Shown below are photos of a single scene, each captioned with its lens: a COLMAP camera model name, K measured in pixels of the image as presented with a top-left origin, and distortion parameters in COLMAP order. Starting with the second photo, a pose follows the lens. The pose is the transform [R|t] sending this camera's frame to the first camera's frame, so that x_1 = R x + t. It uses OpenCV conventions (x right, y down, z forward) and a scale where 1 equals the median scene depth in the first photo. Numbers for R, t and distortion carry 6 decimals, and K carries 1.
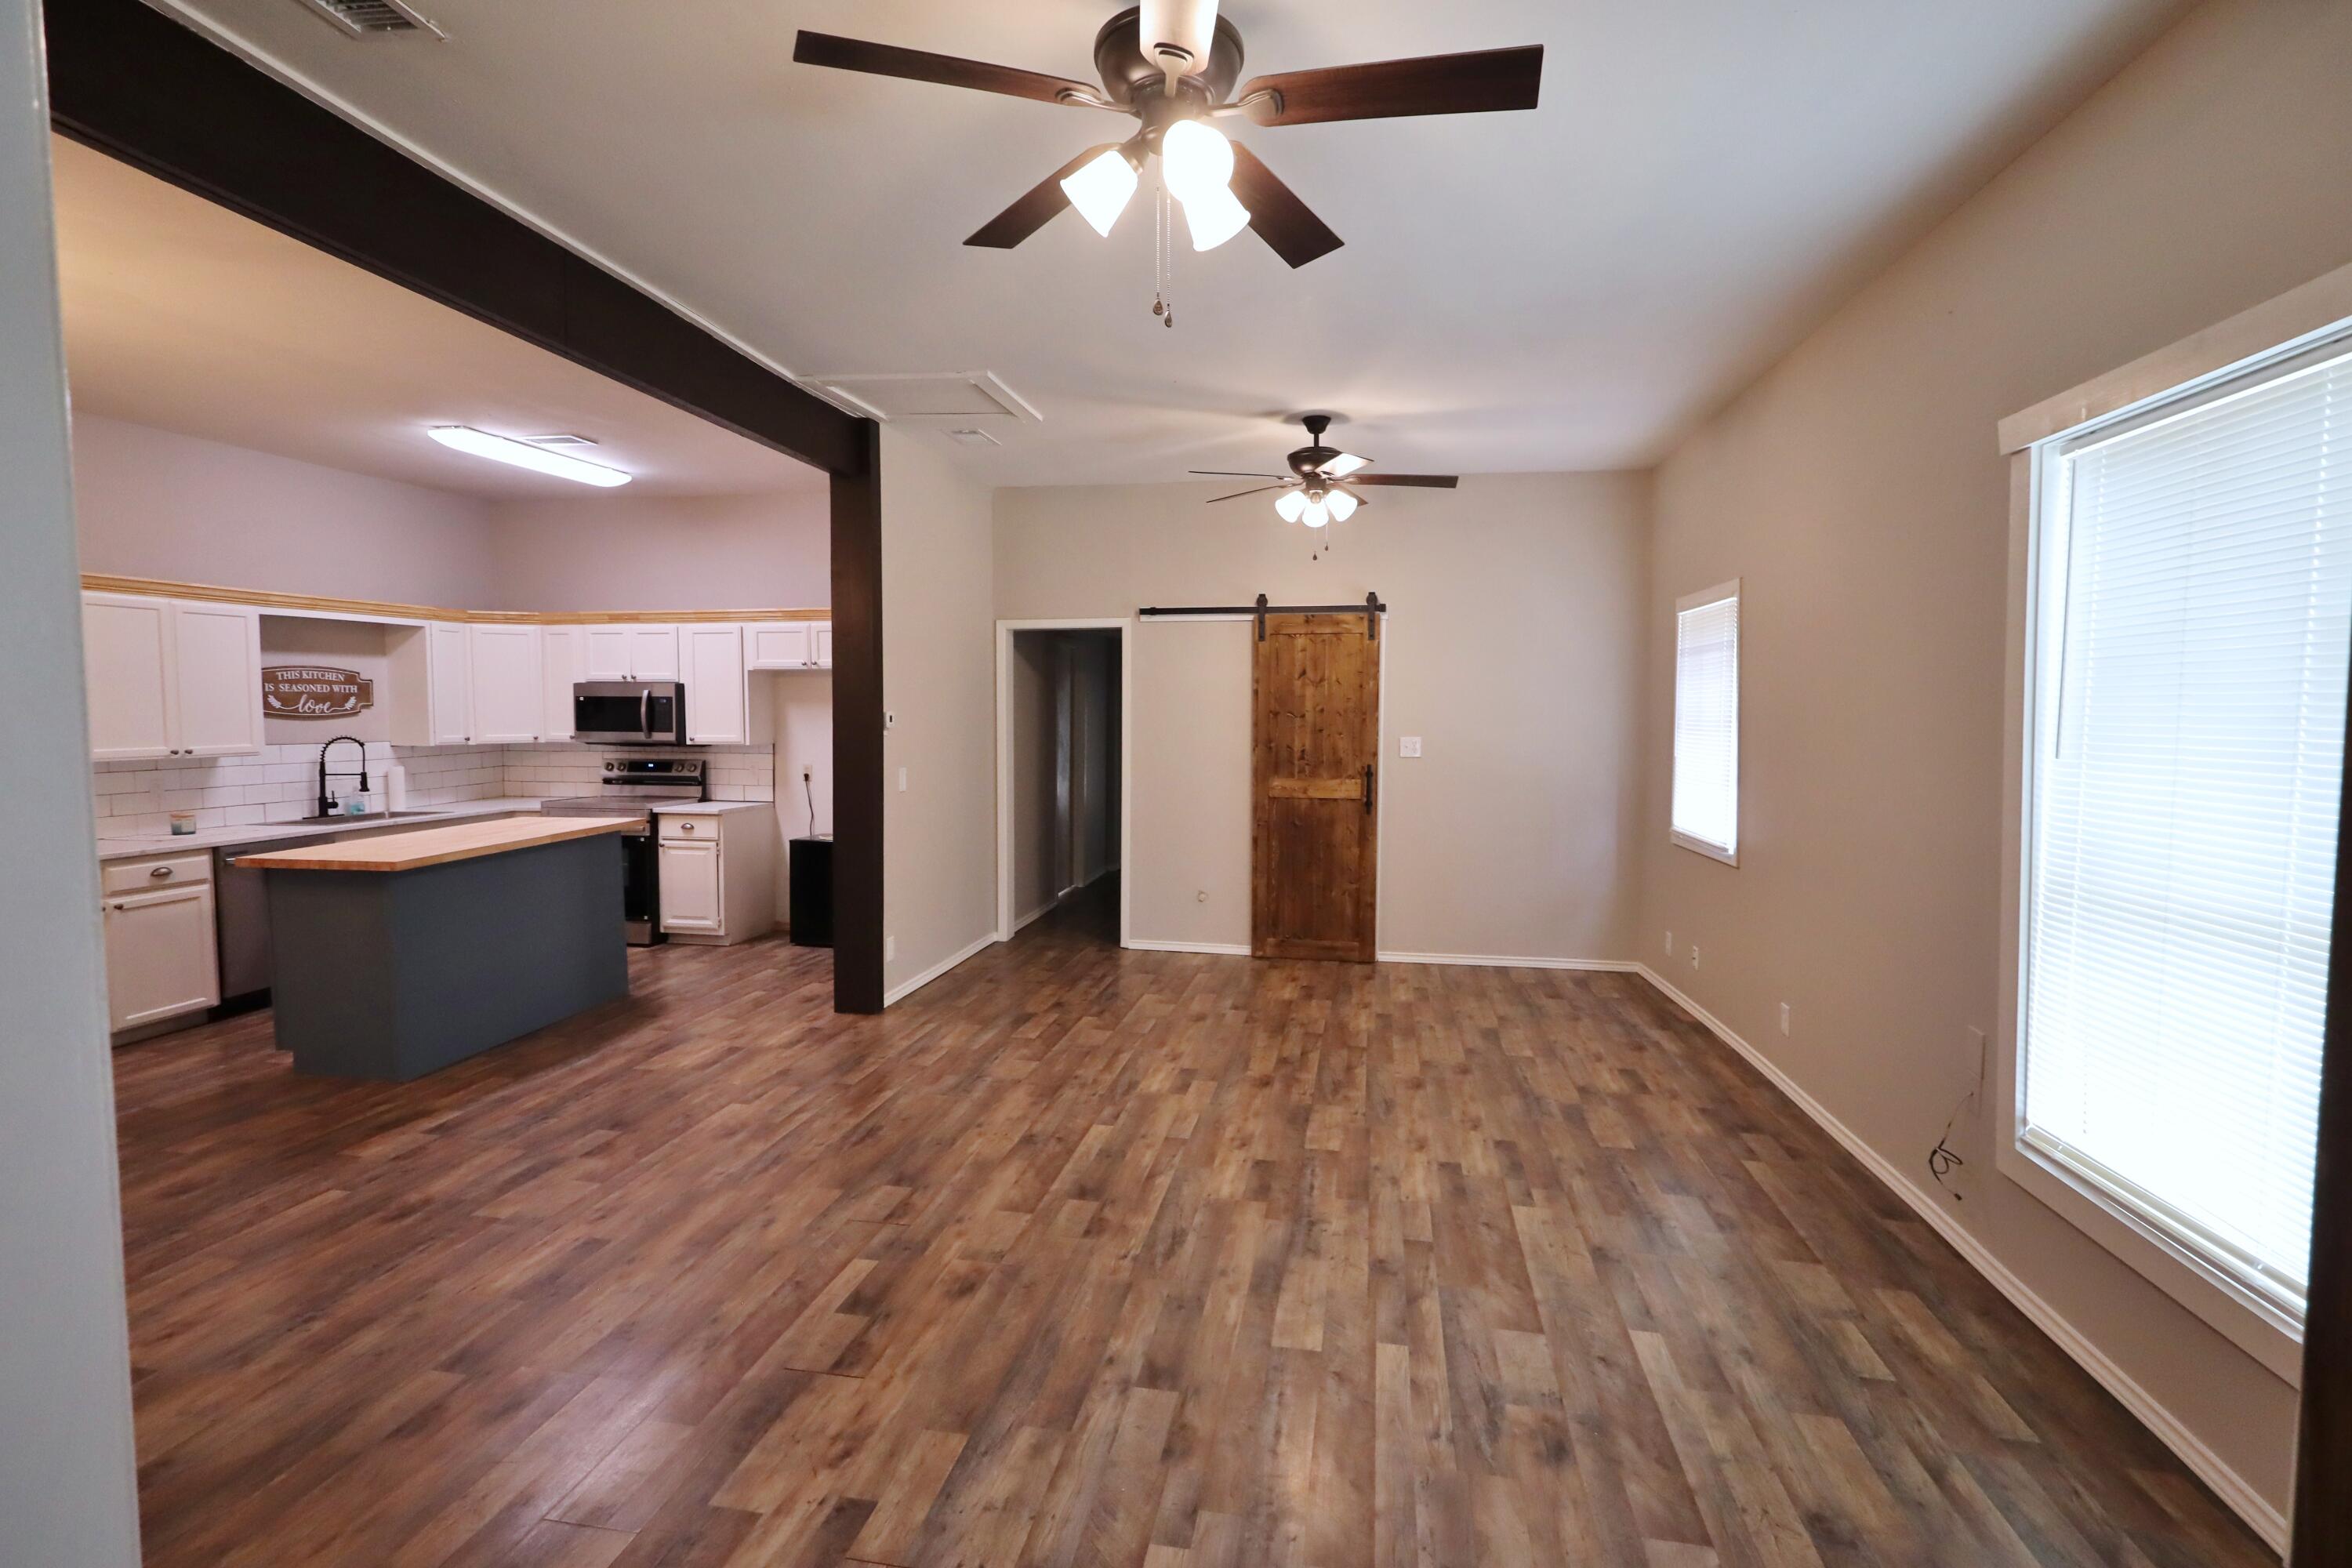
lens RADIAL K [[1087.9, 0, 1169.9], [0, 1087.9, 782.0], [0, 0, 1]] dist [-0.002349, 0.001464]
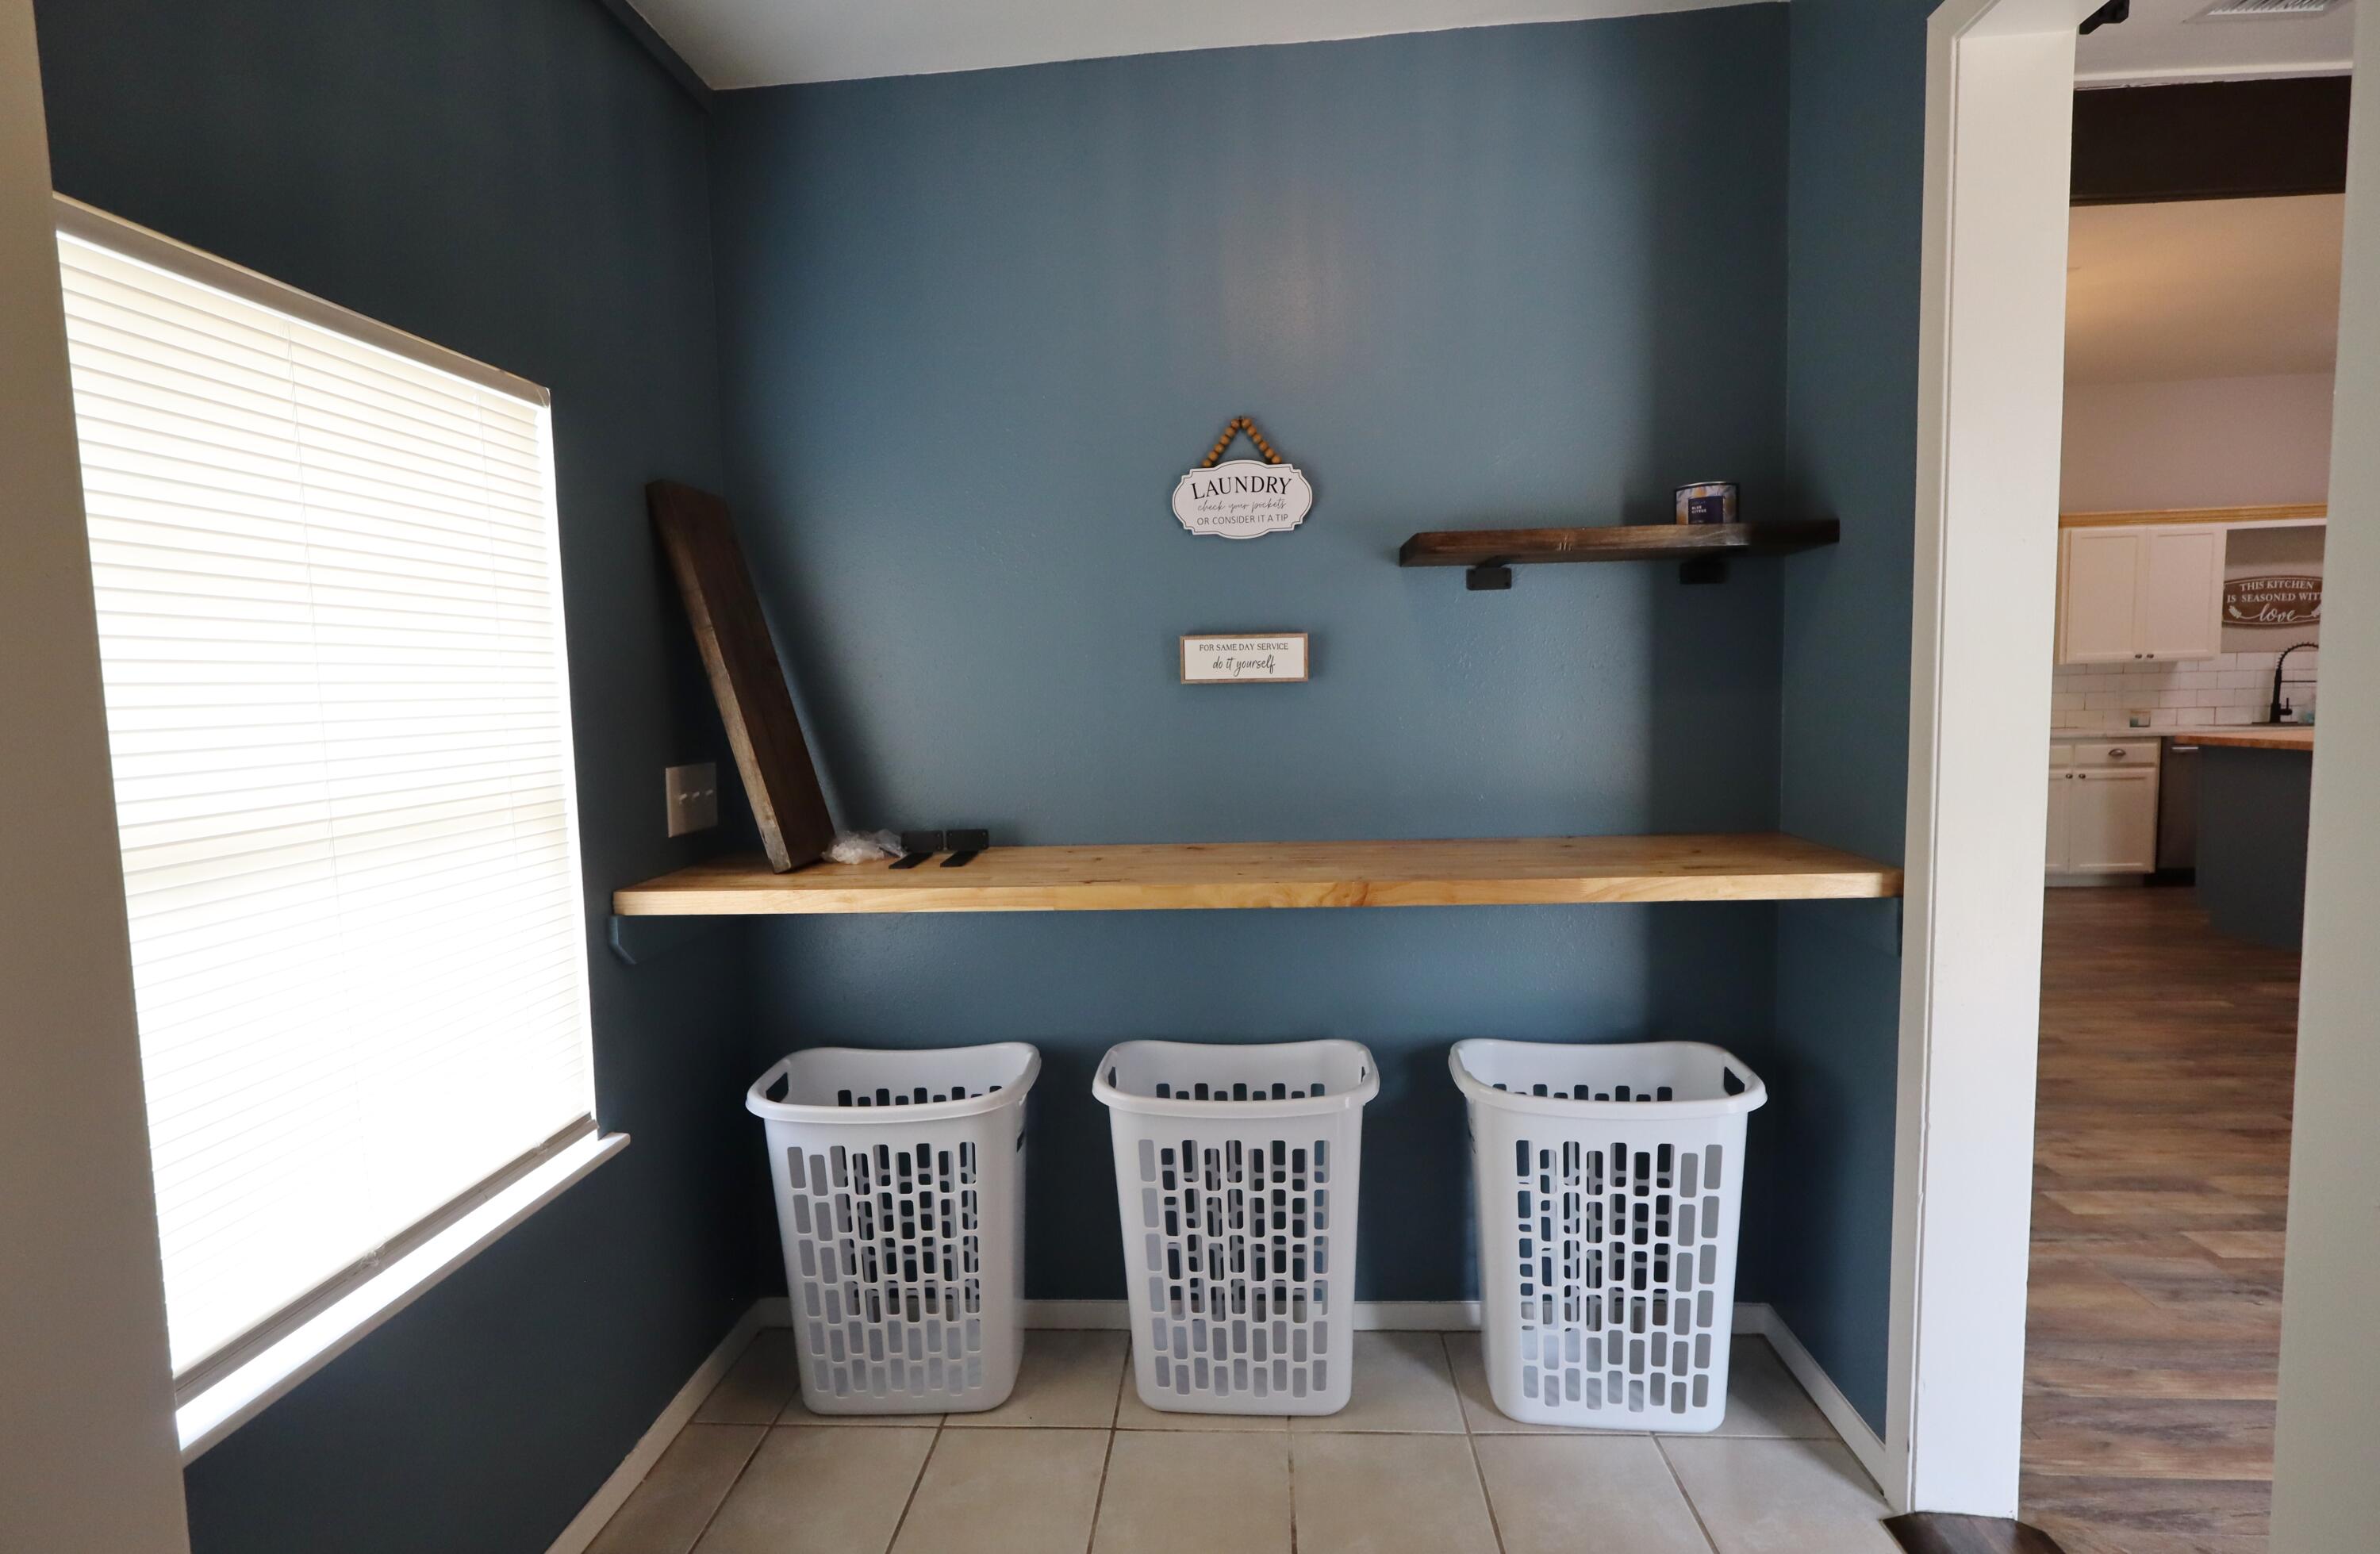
lens RADIAL K [[1113.7, 0, 1188.5], [0, 1113.7, 778.2], [0, 0, 1]] dist [0.002802, 0.000324]
pose [[0.116600, 0.075589, -0.990298, 0.204140], [-0.039527, 0.996663, 0.071420, 0.066373], [0.992392, 0.030816, 0.119199, -0.193513]]
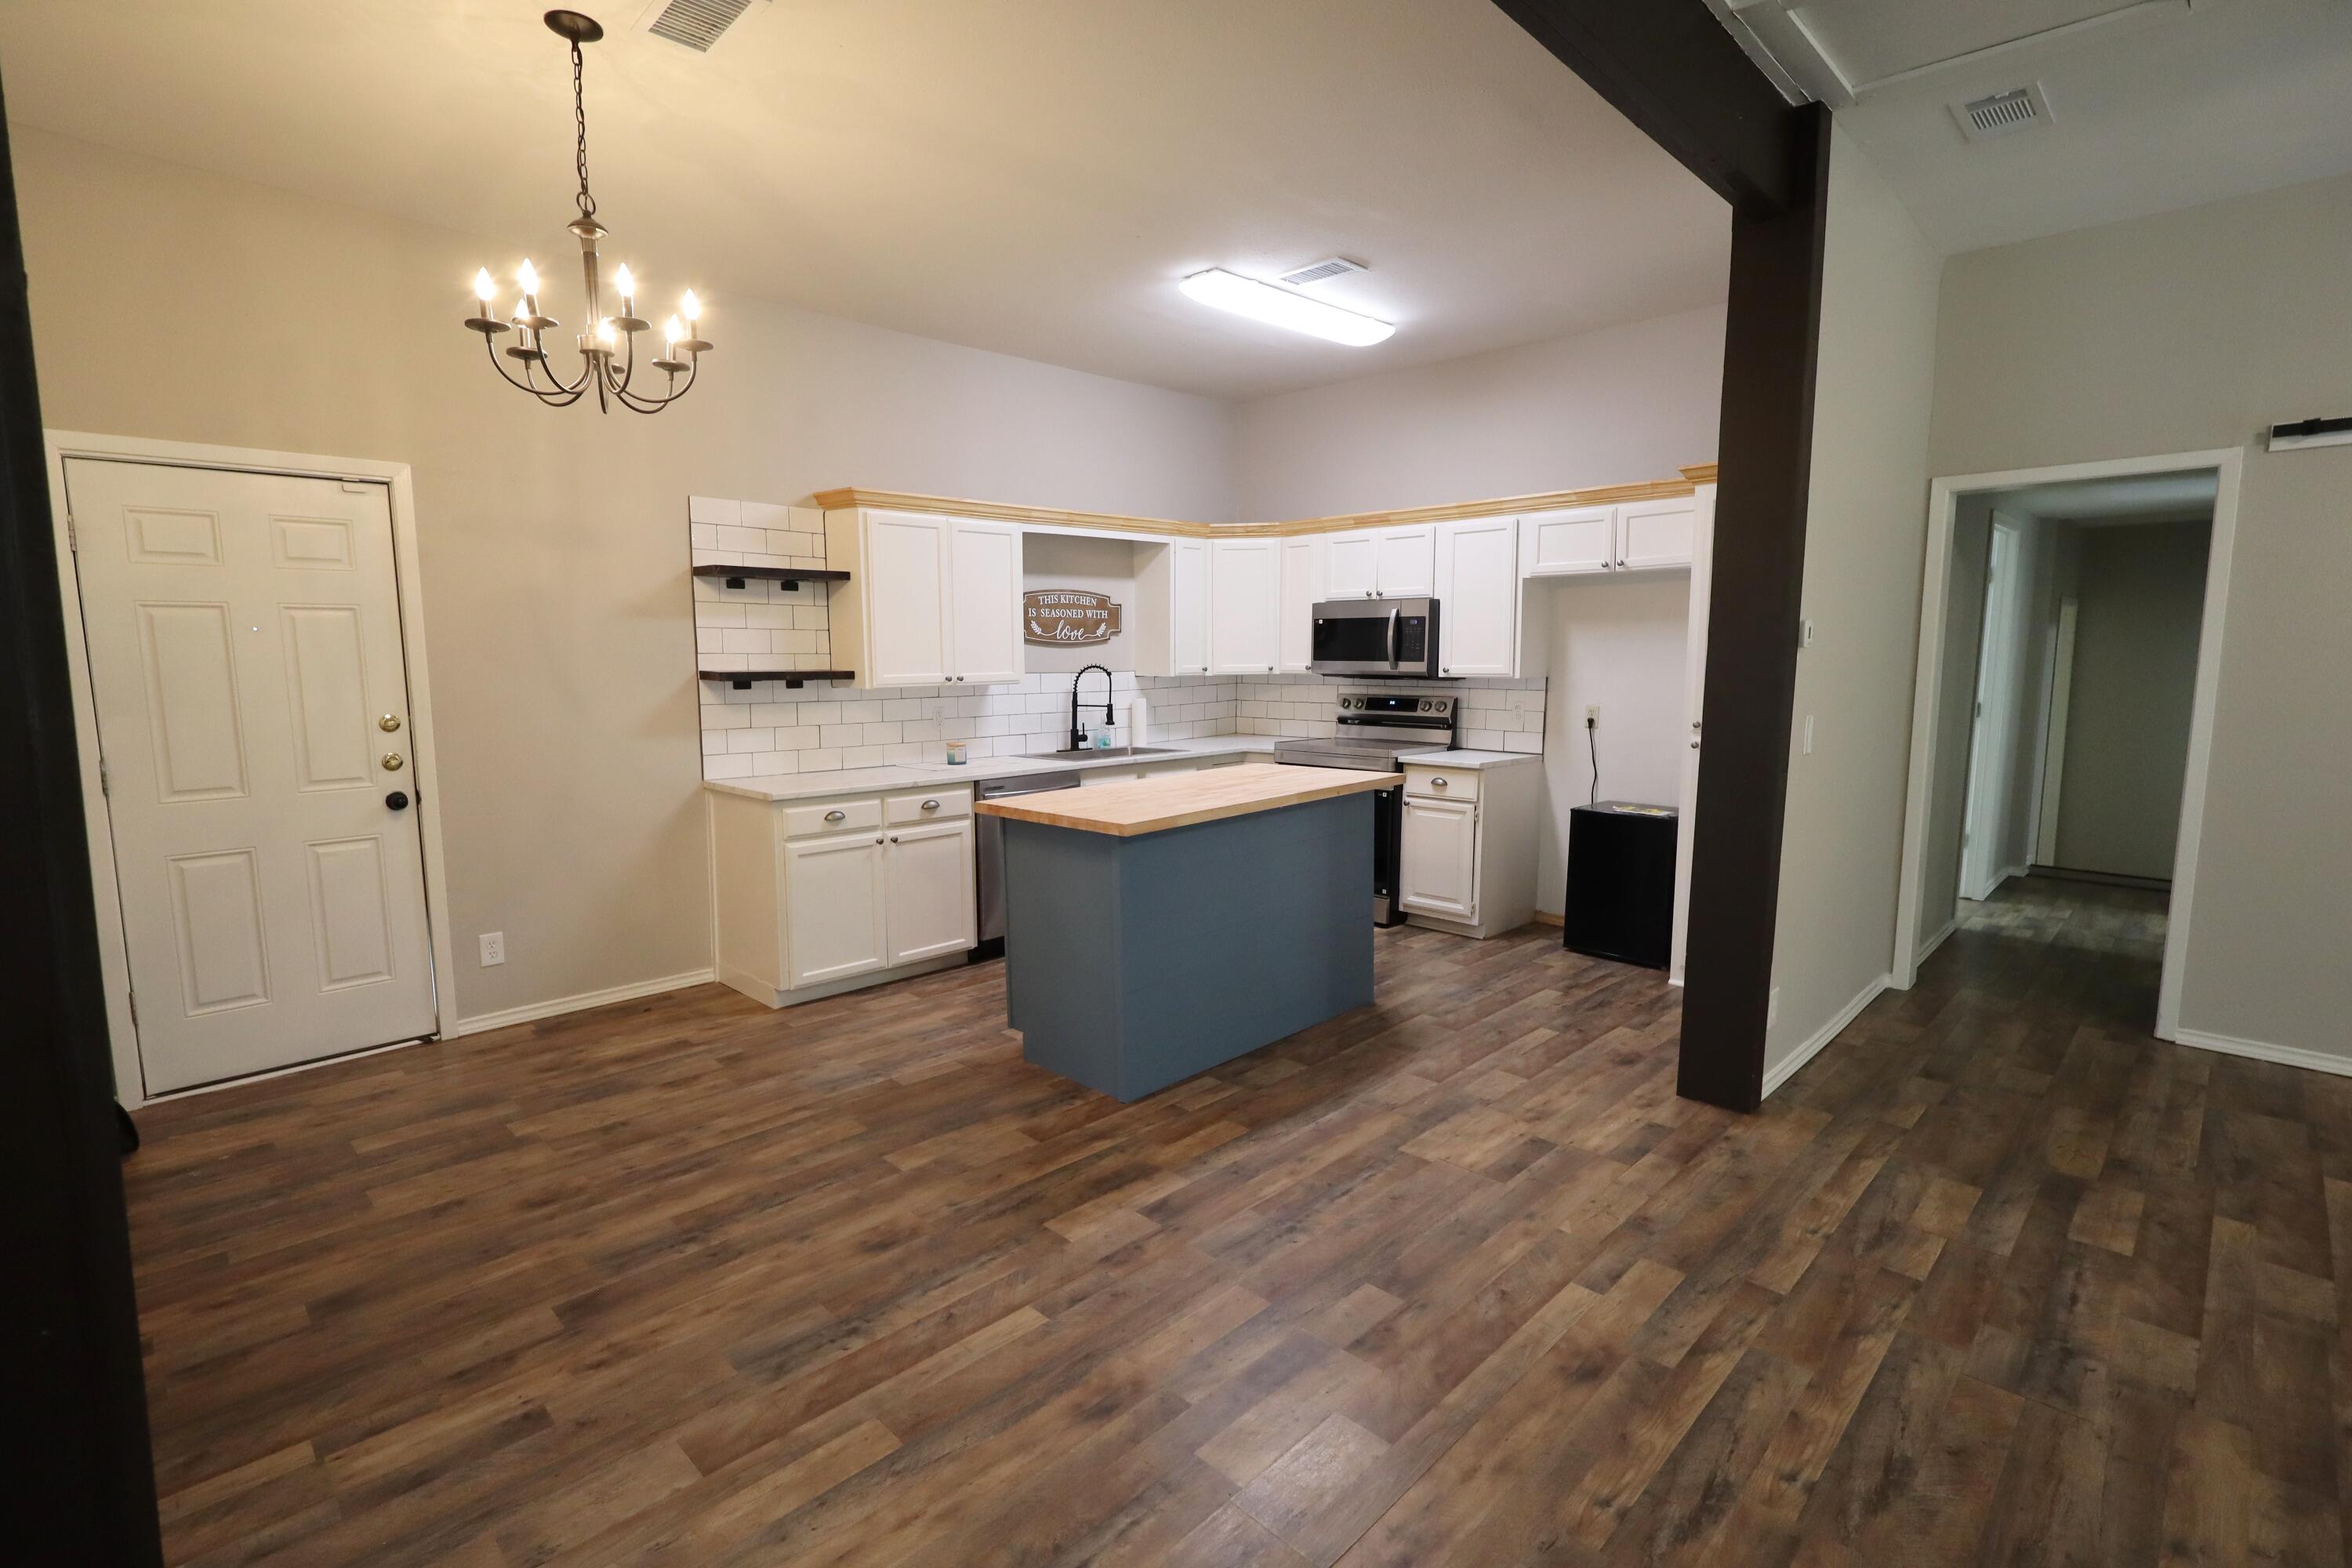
lens RADIAL K [[1087.9, 0, 1167.2], [0, 1087.9, 782.4], [0, 0, 1]] dist [-0.002349, 0.001464]
pose [[0.823493, 0.061529, -0.563980, -0.235932], [-0.030558, 0.997469, 0.064204, -0.004266], [0.566503, -0.035638, 0.823289, 0.354384]]
